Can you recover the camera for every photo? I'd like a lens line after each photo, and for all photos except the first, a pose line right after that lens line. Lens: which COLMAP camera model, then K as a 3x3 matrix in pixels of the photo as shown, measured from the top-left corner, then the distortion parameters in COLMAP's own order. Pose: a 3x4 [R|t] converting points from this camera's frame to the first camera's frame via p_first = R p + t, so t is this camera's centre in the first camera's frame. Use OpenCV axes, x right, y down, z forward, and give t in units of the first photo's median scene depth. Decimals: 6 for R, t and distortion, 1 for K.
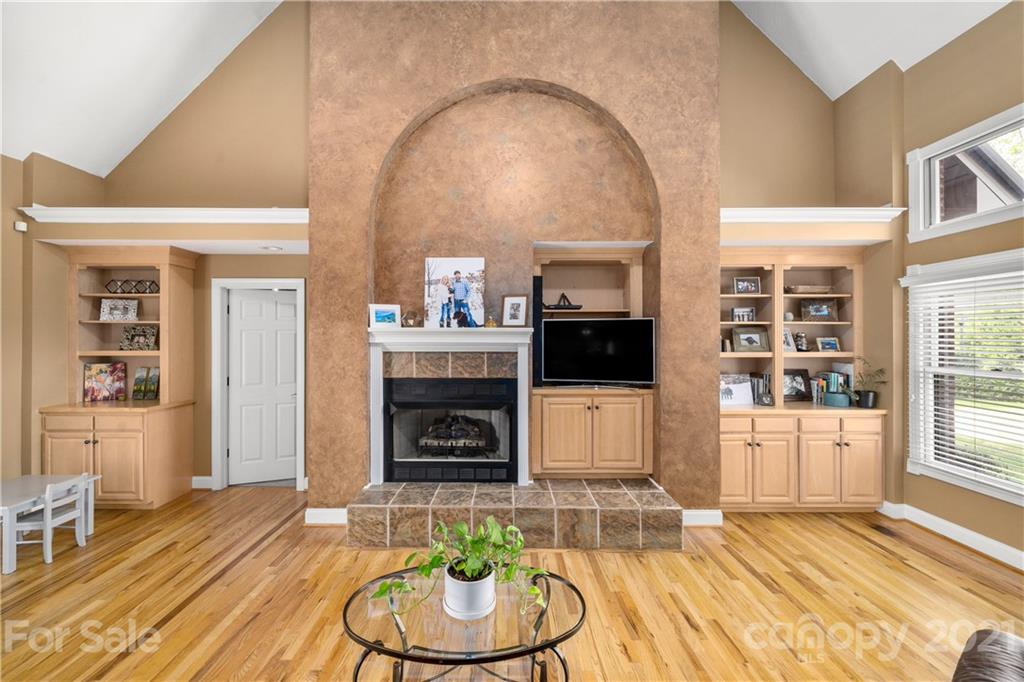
lens RADIAL K [[401.2, 0, 512.0], [0, 401.2, 341.0], [0, 0, 1]] dist [-0.000788, 0.000161]
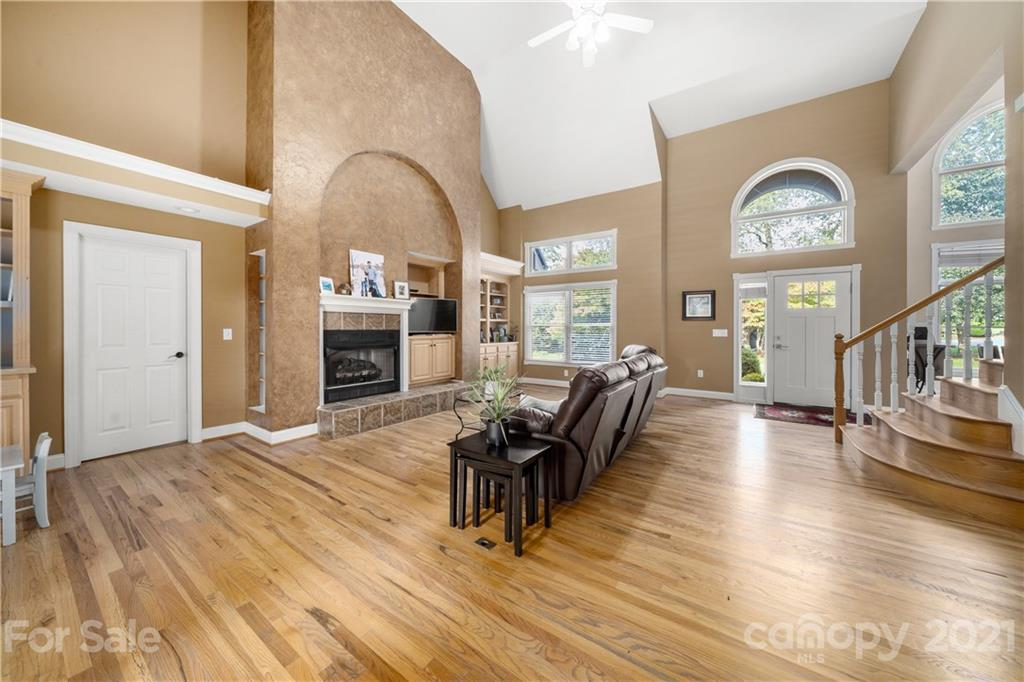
lens RADIAL K [[353.5, 0, 511.5], [0, 353.5, 337.3], [0, 0, 1]] dist [-0.001965, -0.000017]
pose [[0.567025, -0.022891, 0.823383, -0.965517], [0.003356, 0.999670, 0.025481, 0.089213], [-0.823694, -0.011685, 0.566914, -0.243704]]
